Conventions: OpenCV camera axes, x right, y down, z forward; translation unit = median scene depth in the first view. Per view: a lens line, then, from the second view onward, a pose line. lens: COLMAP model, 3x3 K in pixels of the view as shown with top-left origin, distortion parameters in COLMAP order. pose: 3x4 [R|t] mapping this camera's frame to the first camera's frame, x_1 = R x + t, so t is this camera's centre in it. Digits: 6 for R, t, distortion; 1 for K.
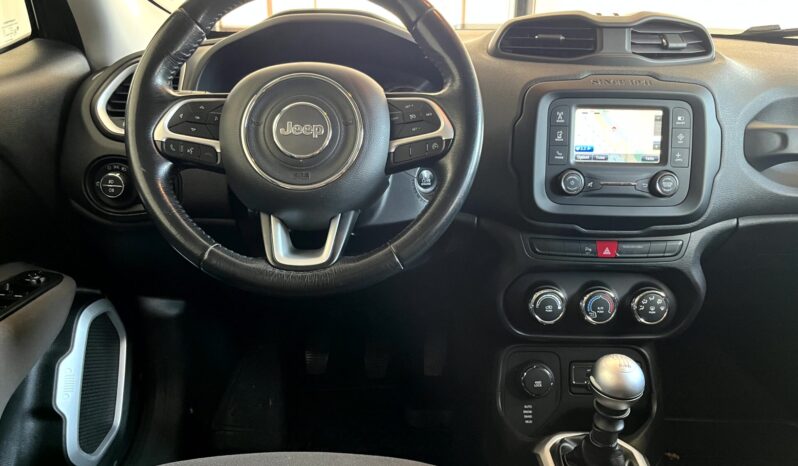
lens RADIAL K [[630.2, 0, 391.3], [0, 630.2, 238.4], [0, 0, 1]] dist [0.041875, -0.064471]
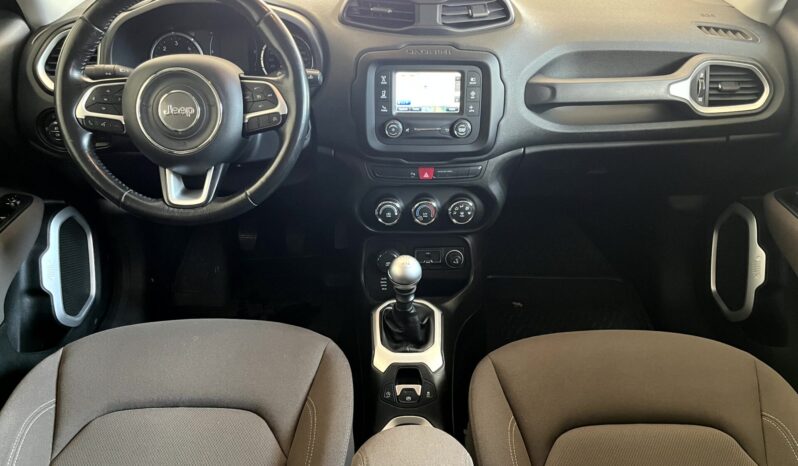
lens RADIAL K [[630.2, 0, 398.0], [0, 630.2, 248.8], [0, 0, 1]] dist [0.041875, -0.064471]
pose [[0.999831, -0.016895, 0.007259, 0.272314], [0.014323, 0.963090, 0.268800, -0.199739], [-0.011533, -0.268650, 0.963169, -0.378600]]
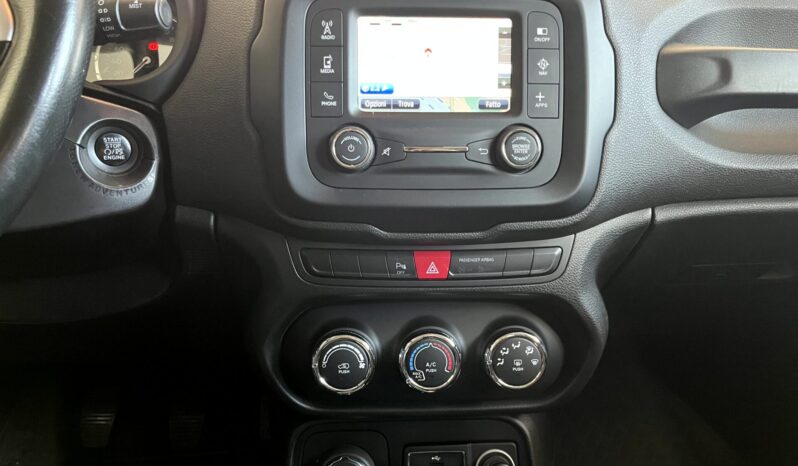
lens RADIAL K [[630.2, 0, 398.2], [0, 630.2, 235.0], [0, 0, 1]] dist [0.041875, -0.064471]
pose [[0.998752, -0.021854, 0.044909, 0.290240], [0.022430, 0.999672, -0.012362, -0.004266], [-0.044624, 0.013354, 0.998915, 0.432561]]
